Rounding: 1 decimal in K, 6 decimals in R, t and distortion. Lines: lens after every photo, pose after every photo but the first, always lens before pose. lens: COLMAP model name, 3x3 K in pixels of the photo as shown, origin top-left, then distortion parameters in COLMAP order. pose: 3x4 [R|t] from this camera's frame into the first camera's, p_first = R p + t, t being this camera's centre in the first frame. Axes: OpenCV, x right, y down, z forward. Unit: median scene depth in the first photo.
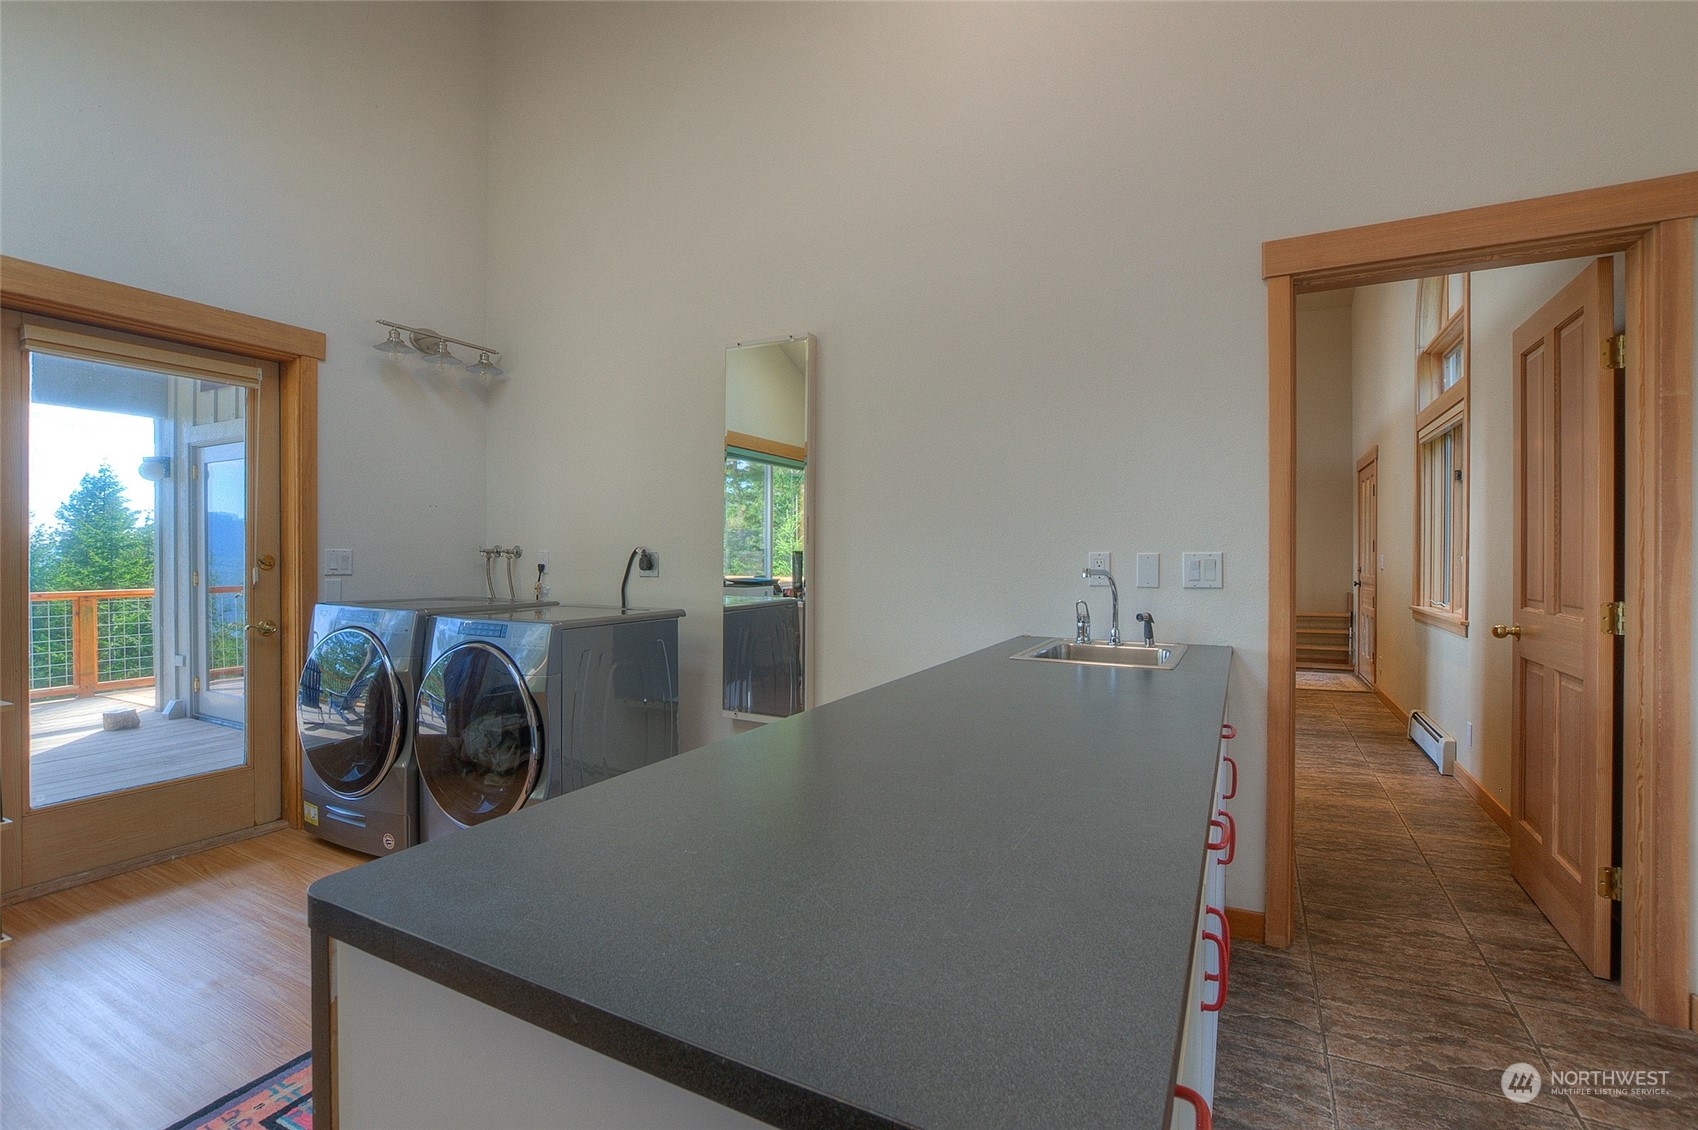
lens RADIAL K [[754.5, 0, 863.5], [0, 754.5, 562.6], [0, 0, 1]] dist [-0.023812, 0.003292]
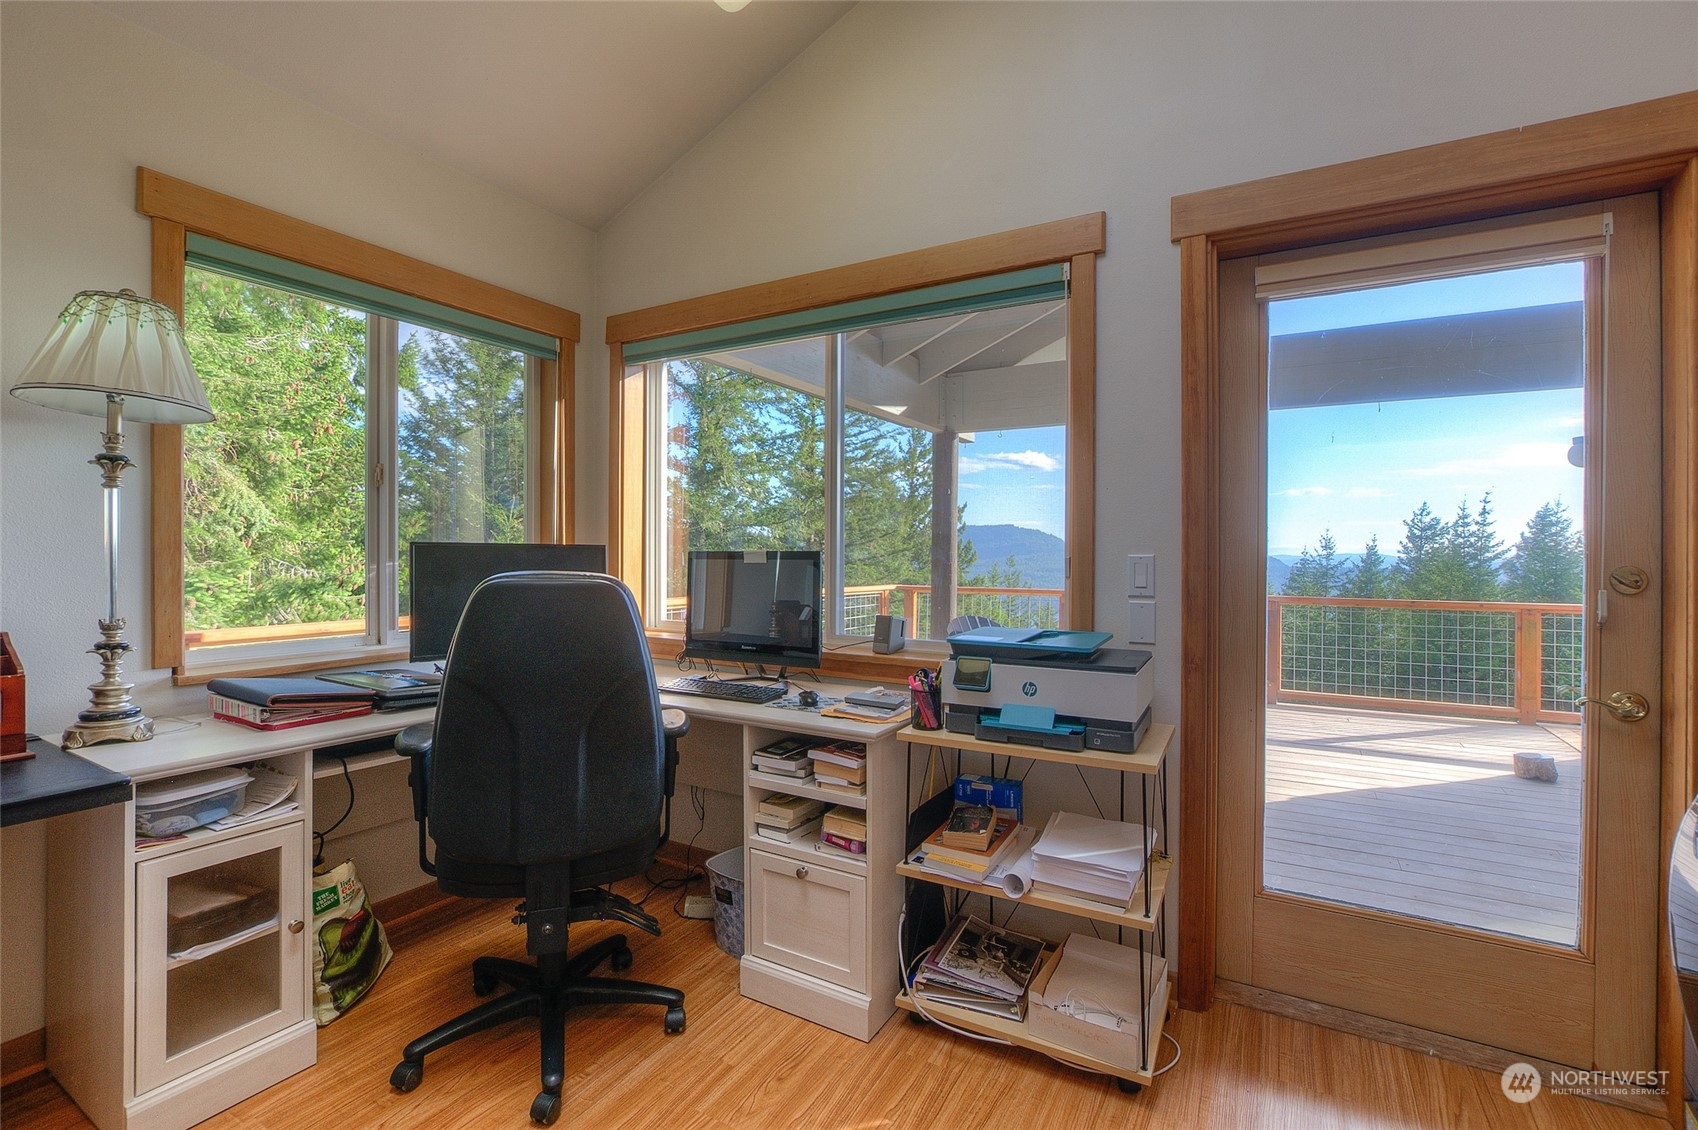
lens RADIAL K [[754.5, 0, 865.5], [0, 754.5, 555.4], [0, 0, 1]] dist [-0.023812, 0.003292]
pose [[-0.049461, -0.000204, -0.998776, -0.256538], [-0.016970, 0.999856, 0.000636, -0.010109], [0.998632, 0.016981, -0.049458, 0.485926]]
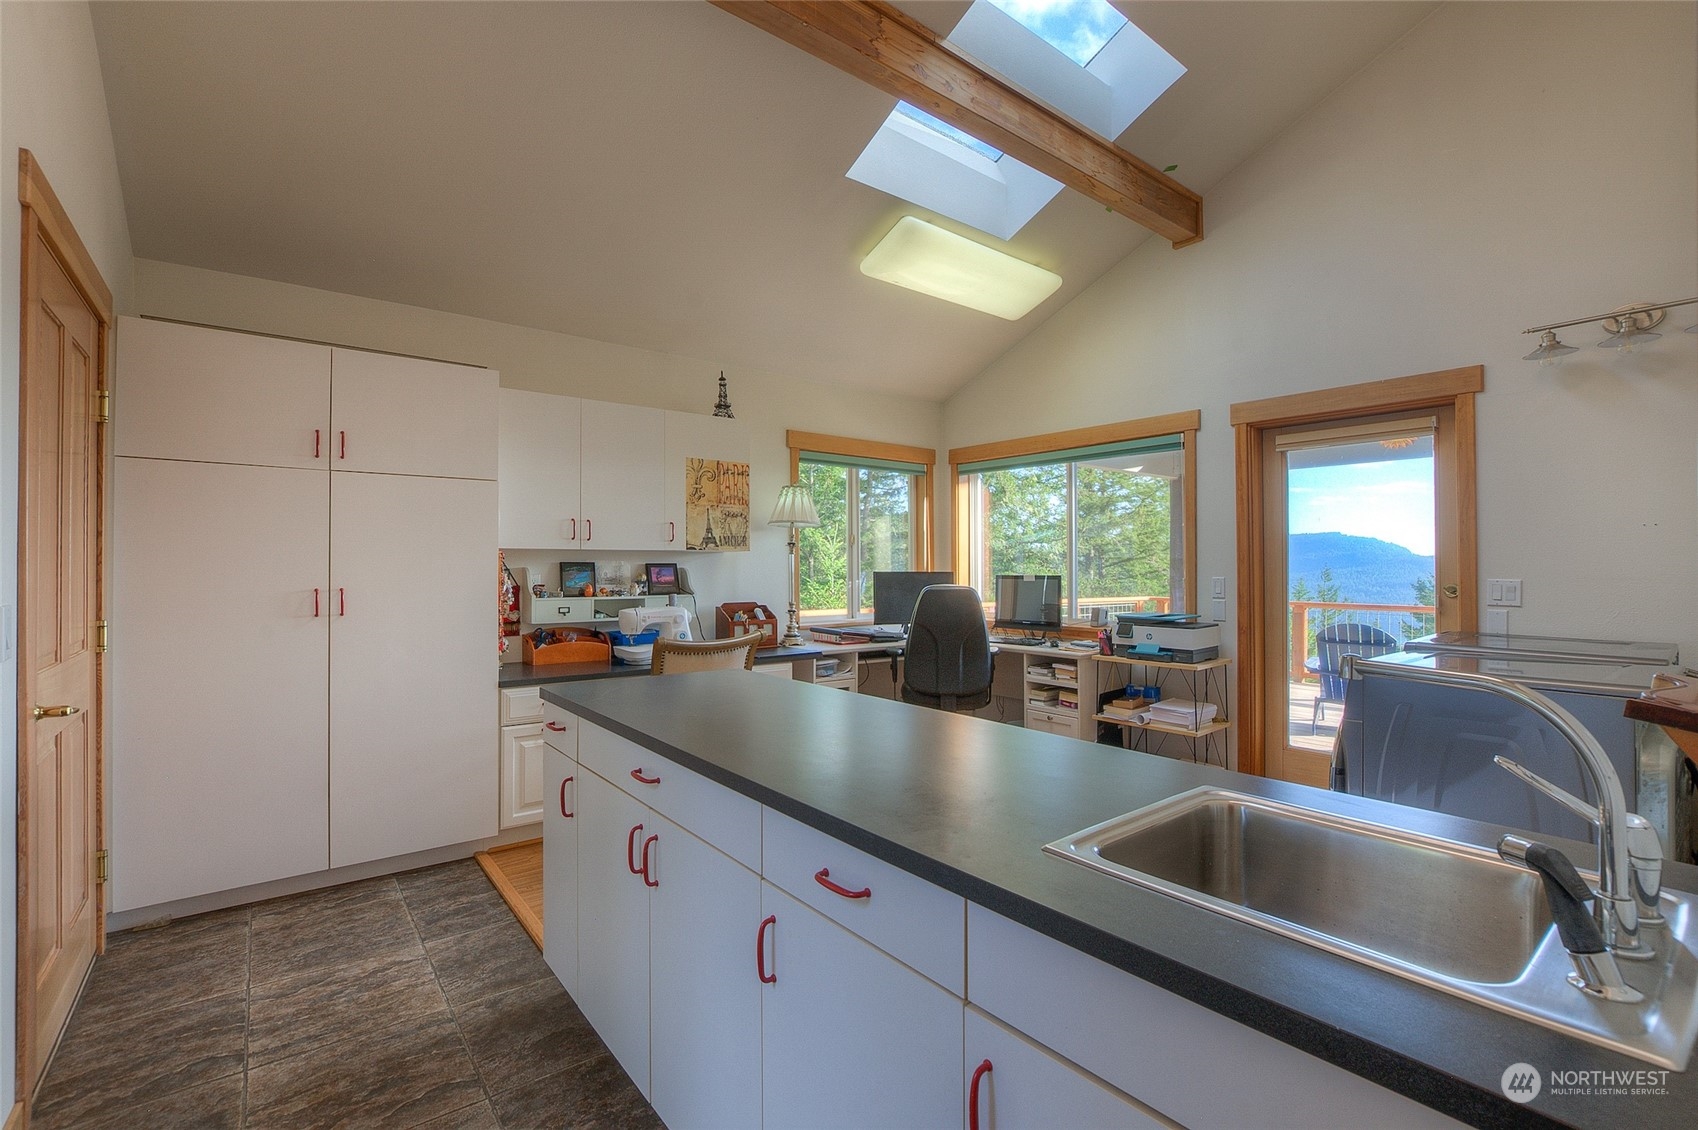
lens RADIAL K [[754.5, 0, 854.5], [0, 754.5, 562.7], [0, 0, 1]] dist [-0.023812, 0.003292]
pose [[-0.418511, -0.006581, -0.908188, 0.533920], [-0.010426, 0.999943, -0.002442, -0.029817], [0.908152, 0.008446, -0.418555, 0.656322]]
